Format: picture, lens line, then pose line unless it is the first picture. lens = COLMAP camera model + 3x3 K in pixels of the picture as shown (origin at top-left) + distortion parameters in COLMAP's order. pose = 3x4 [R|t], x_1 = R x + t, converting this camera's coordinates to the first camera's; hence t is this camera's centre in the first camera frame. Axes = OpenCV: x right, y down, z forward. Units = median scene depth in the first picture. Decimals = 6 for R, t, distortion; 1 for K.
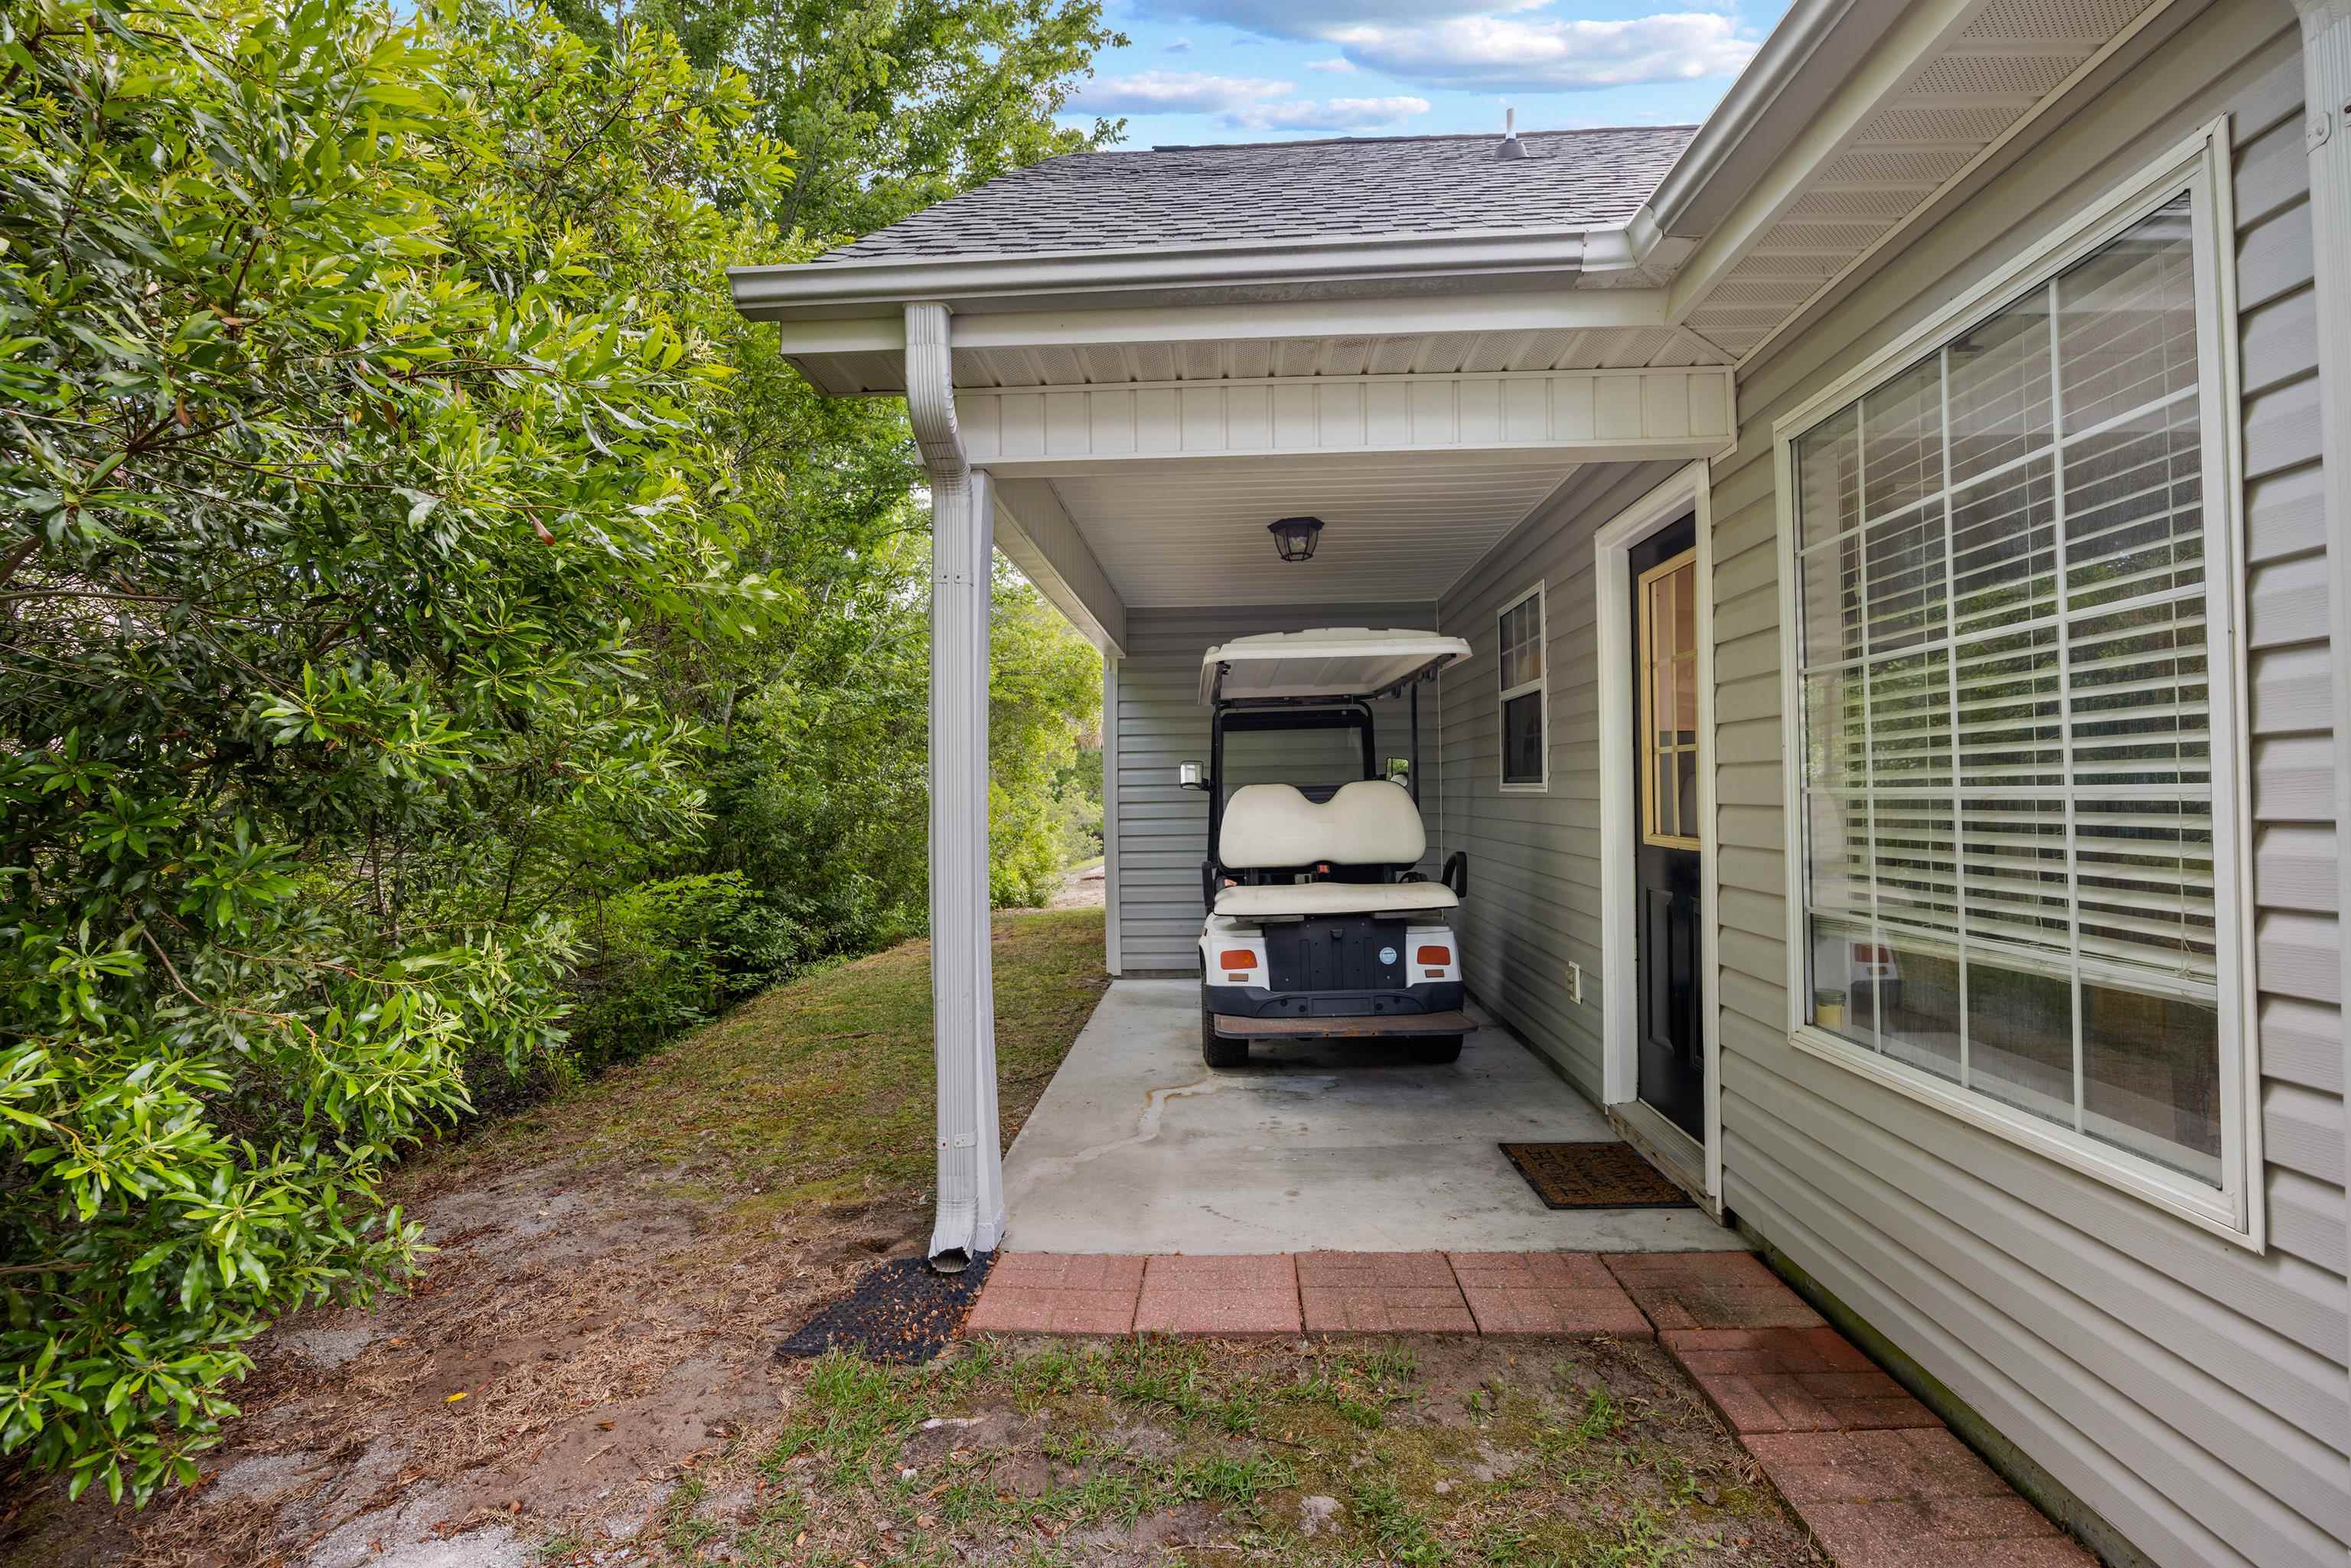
lens RADIAL K [[1081.1, 0, 1182.2], [0, 1081.1, 799.7], [0, 0, 1]] dist [-0.015859, -0.000153]
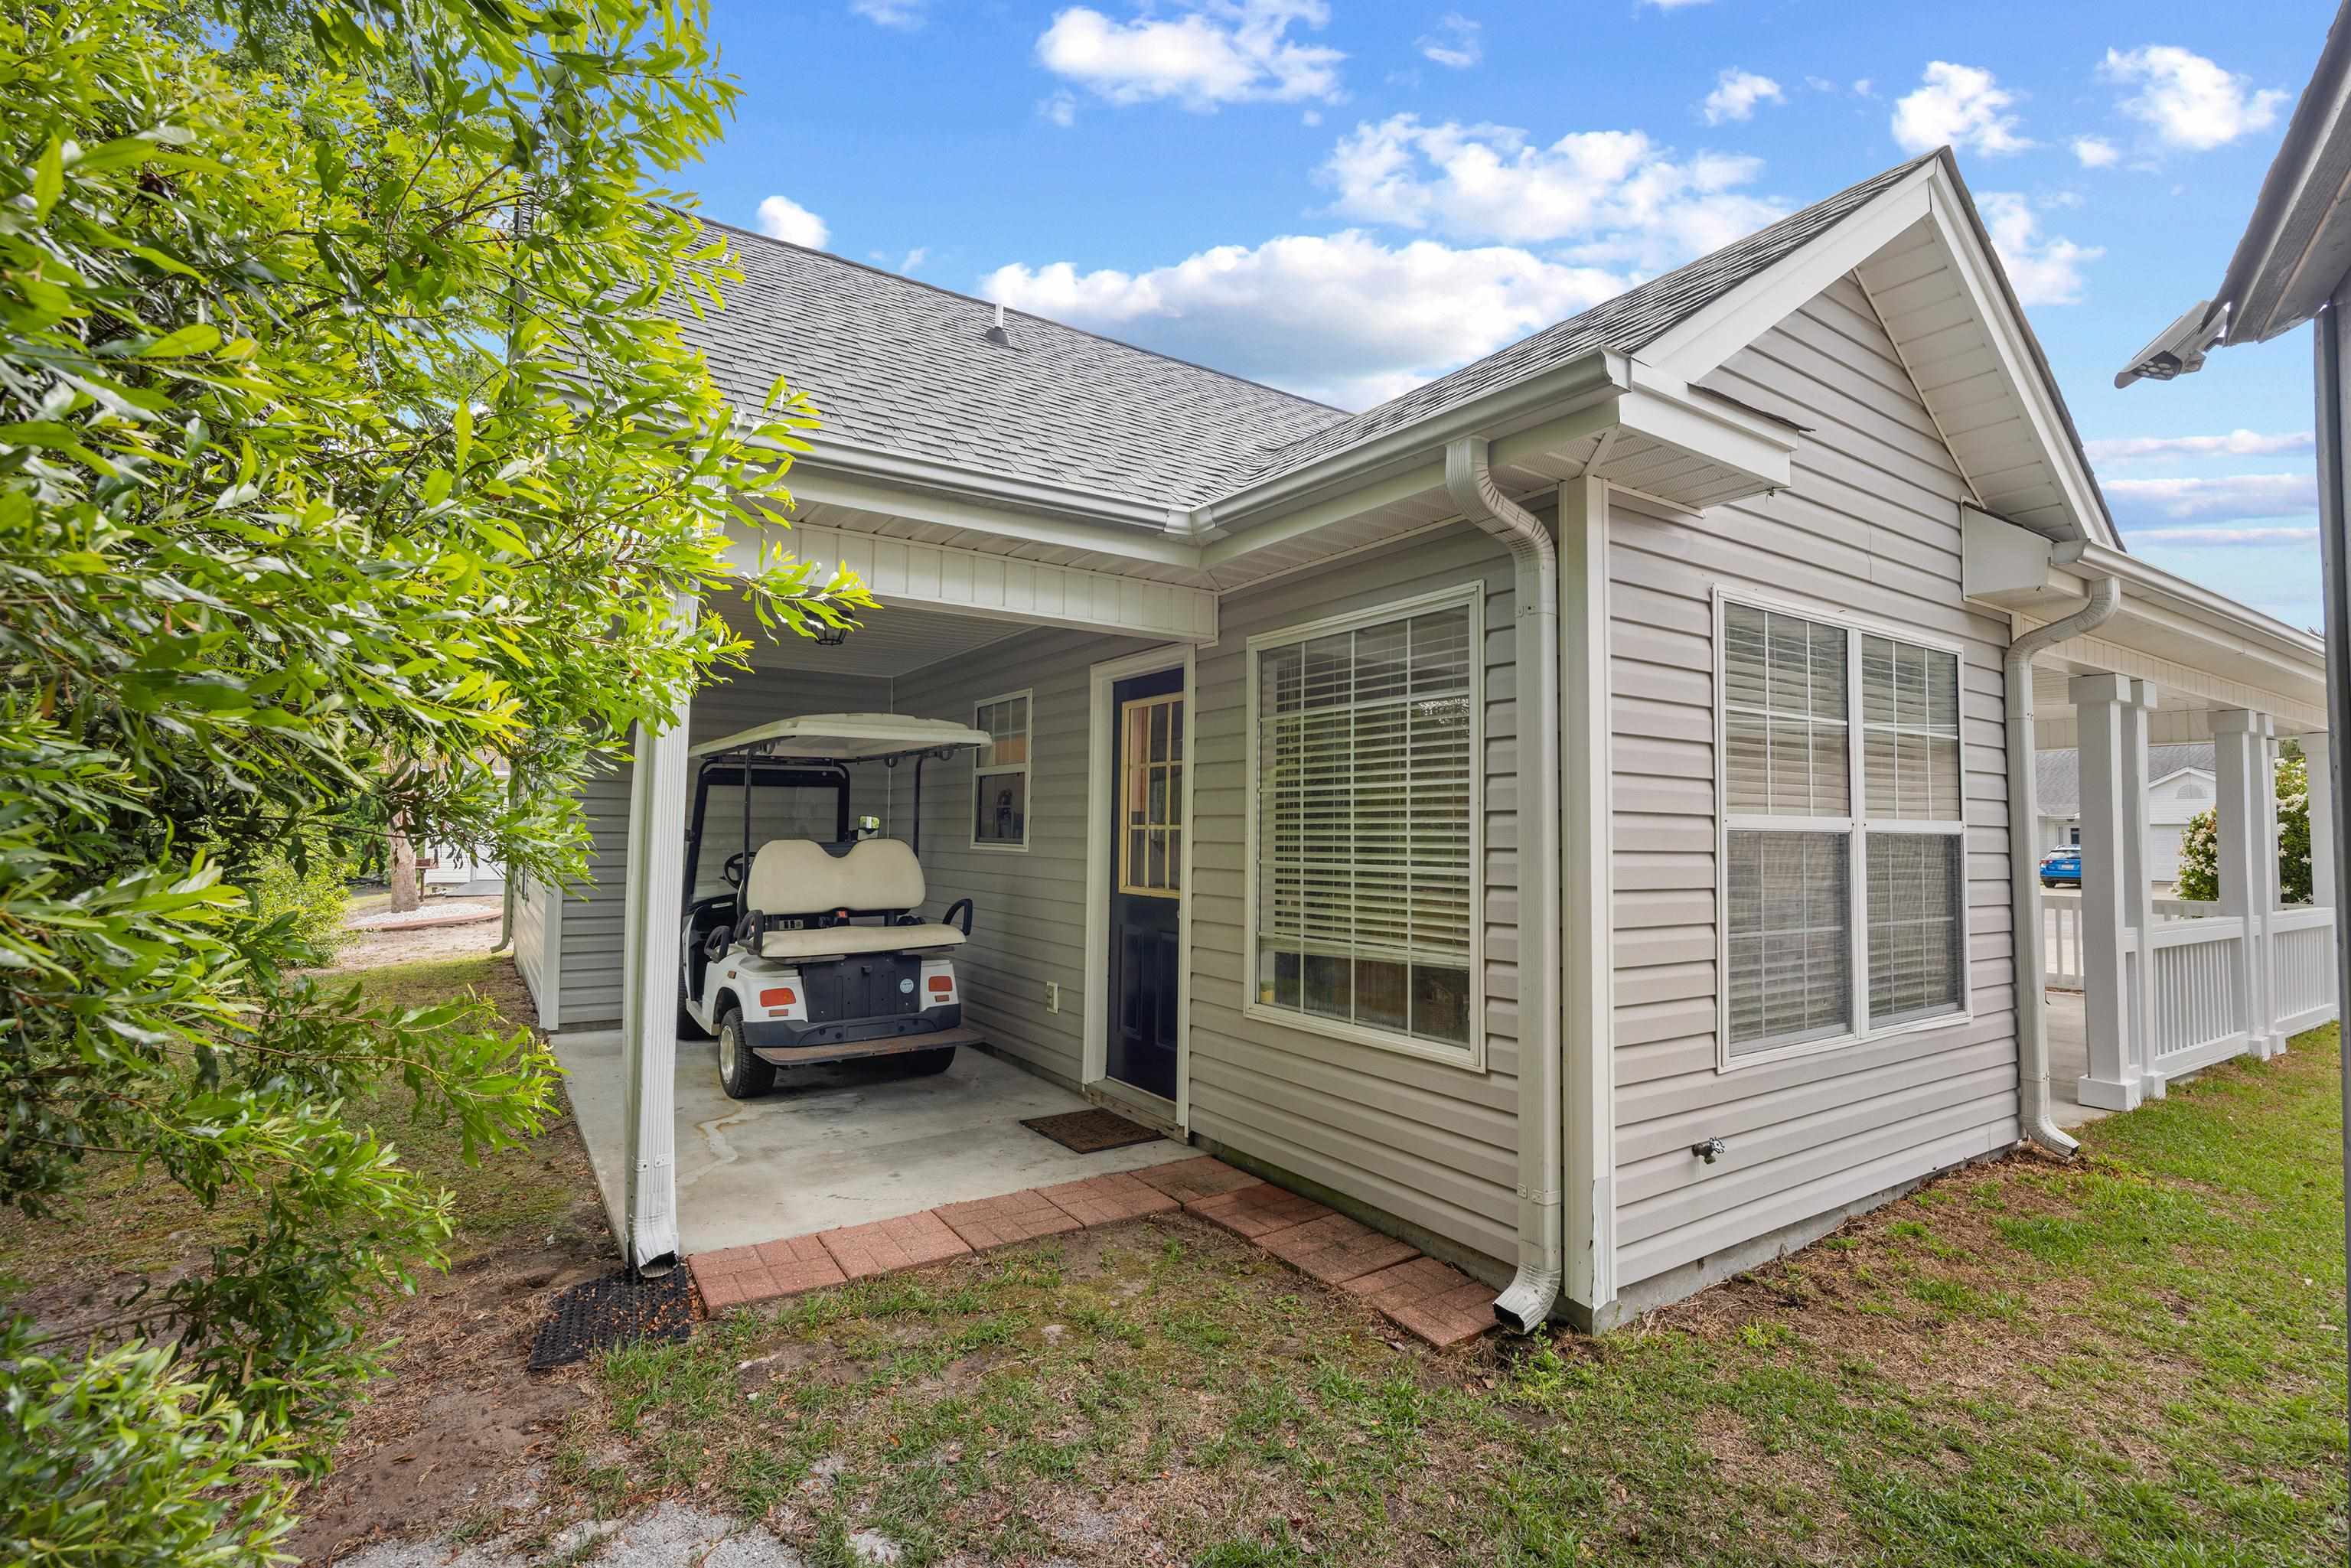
lens RADIAL K [[1081.0, 0, 1175.7], [0, 1081.0, 831.1], [0, 0, 1]] dist [-0.001796, 0.000387]
pose [[0.809378, 0.024584, 0.586774, -0.440085], [-0.018999, 0.999697, -0.015678, -0.023675], [-0.586981, 0.001542, 0.809599, -0.239615]]
